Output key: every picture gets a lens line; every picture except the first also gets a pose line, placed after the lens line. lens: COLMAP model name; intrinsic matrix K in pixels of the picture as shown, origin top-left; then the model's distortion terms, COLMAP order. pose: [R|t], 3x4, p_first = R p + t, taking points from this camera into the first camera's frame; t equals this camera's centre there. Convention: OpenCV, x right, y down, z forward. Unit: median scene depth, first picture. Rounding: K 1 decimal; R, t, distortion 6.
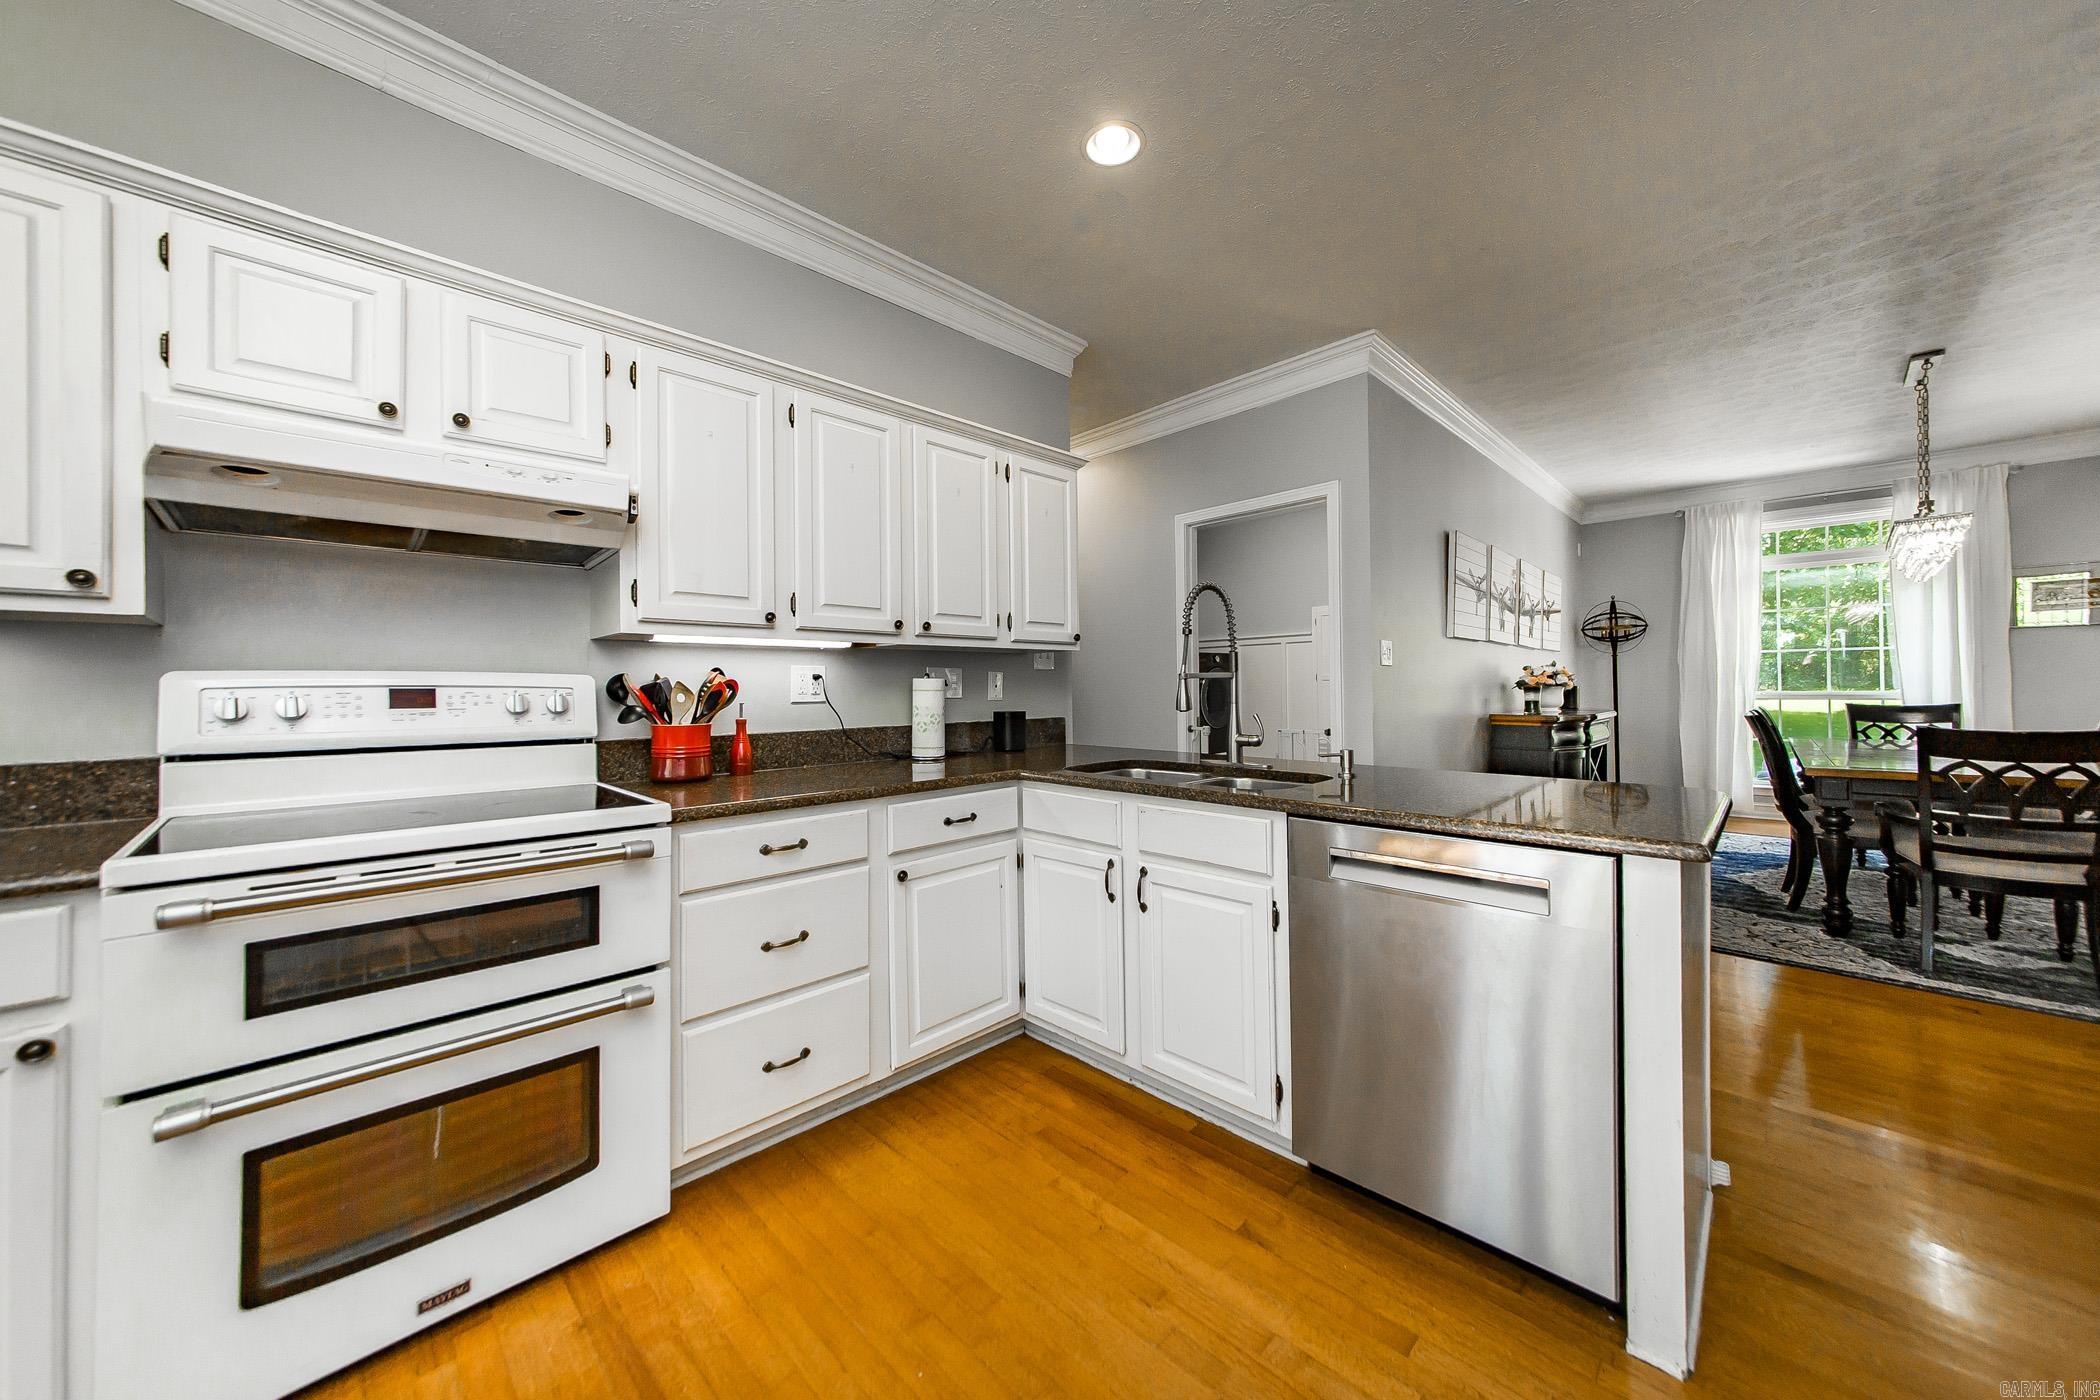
lens RADIAL K [[731.3, 0, 1046.8], [0, 731.3, 697.6], [0, 0, 1]] dist [-0.013992, 0.007391]
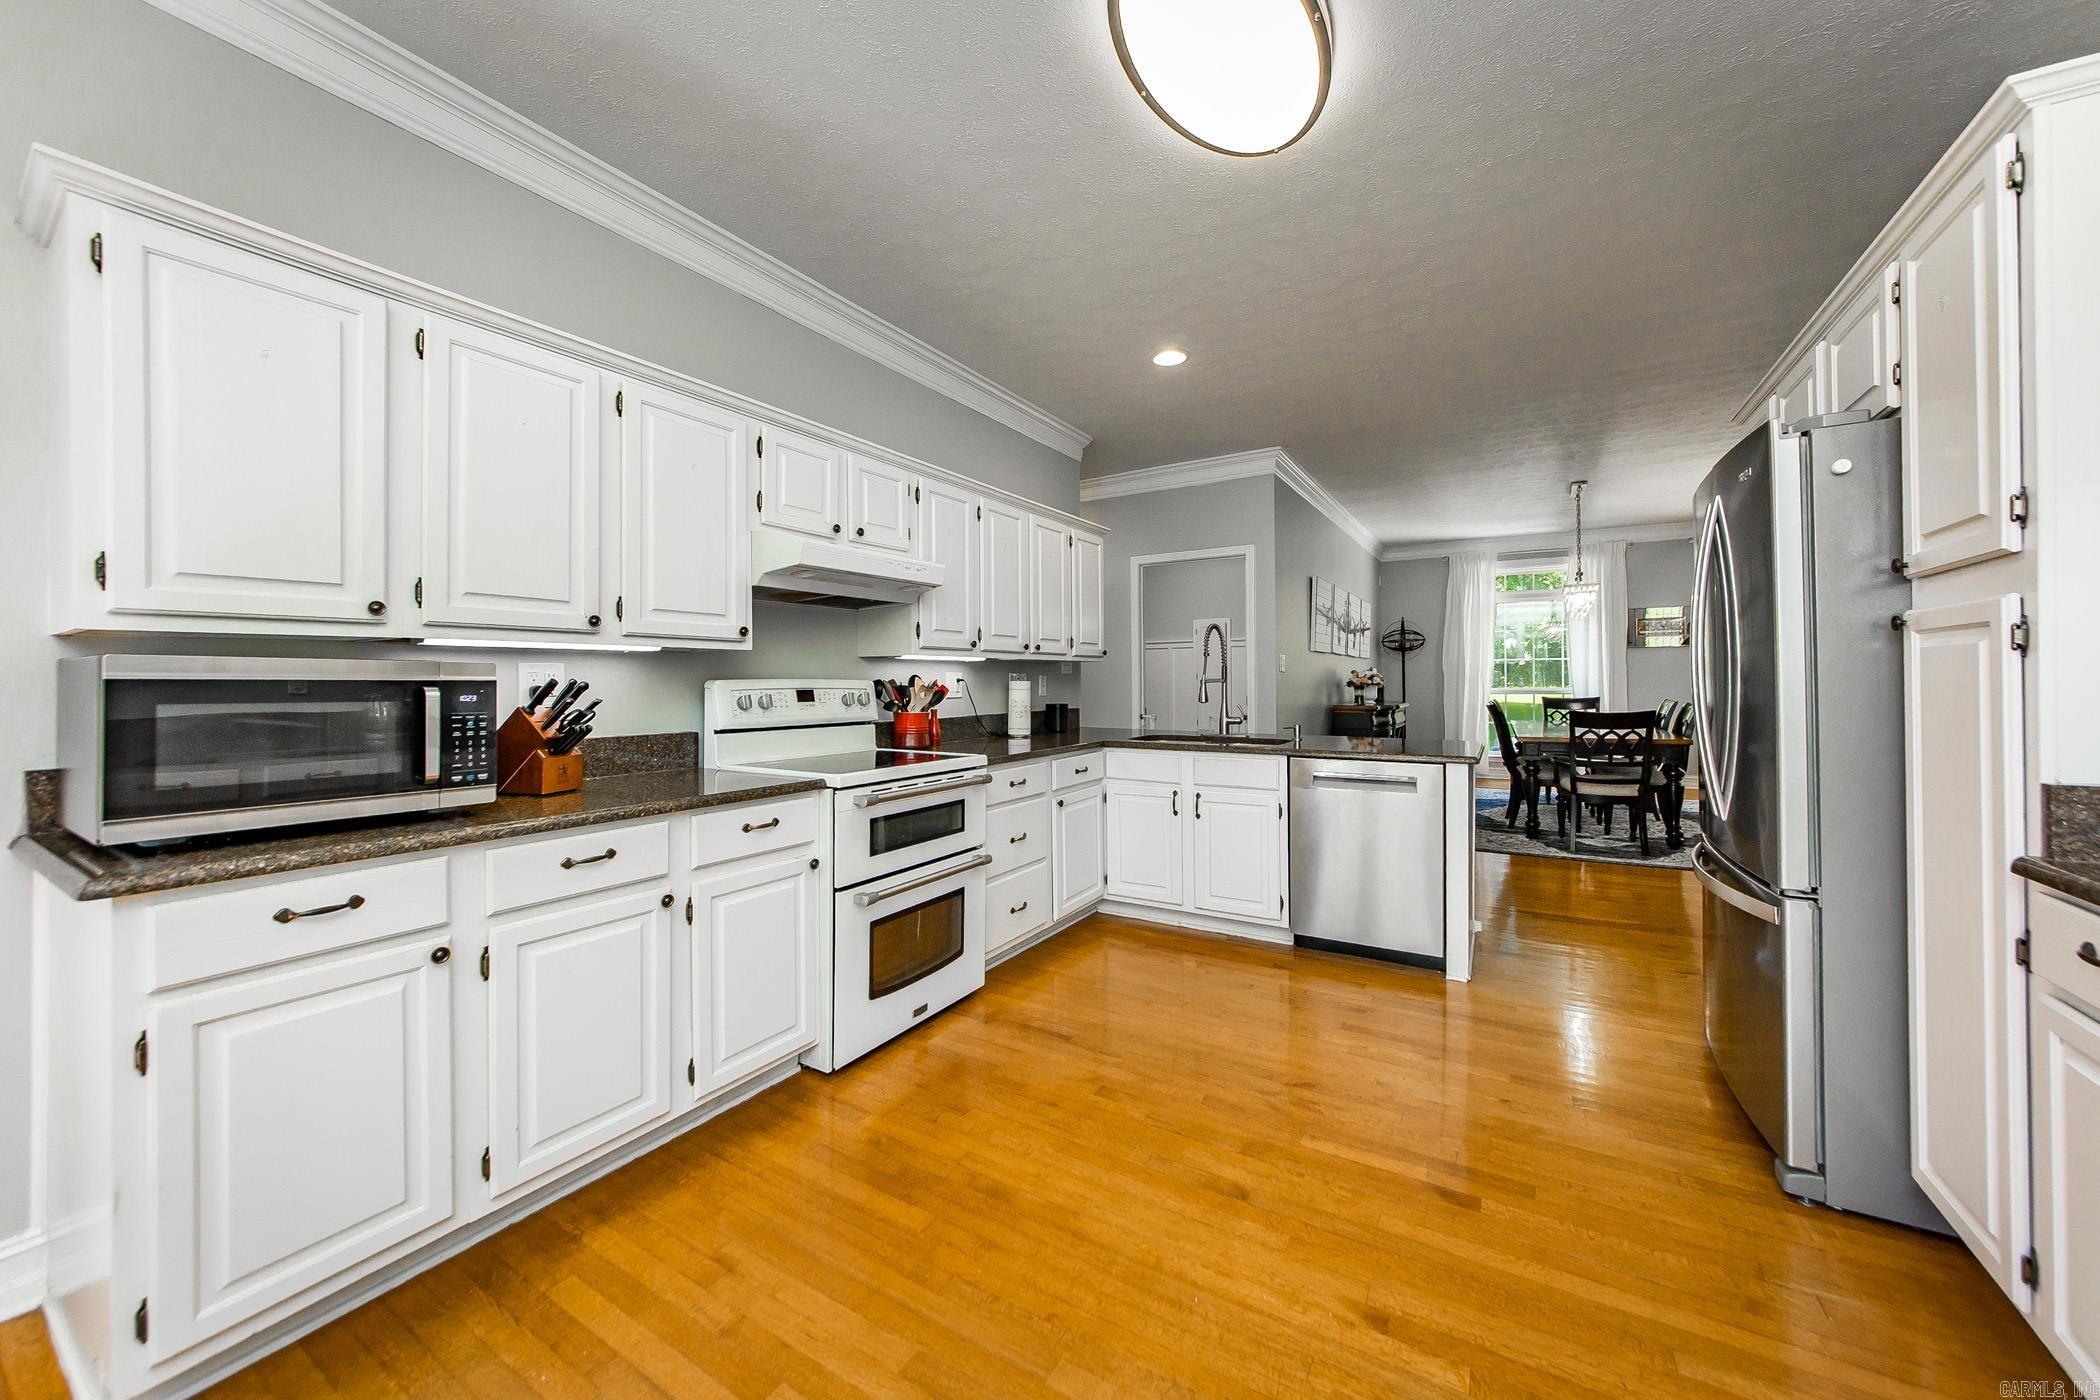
lens RADIAL K [[746.1, 0, 1050.0], [0, 746.1, 700.0], [0, 0, 1]] dist [0.000178, -0.000023]
pose [[0.971205, -0.002699, 0.238228, -0.424186], [0.000112, 0.999941, 0.010873, -0.004424], [-0.238243, -0.010534, 0.971148, -0.426688]]
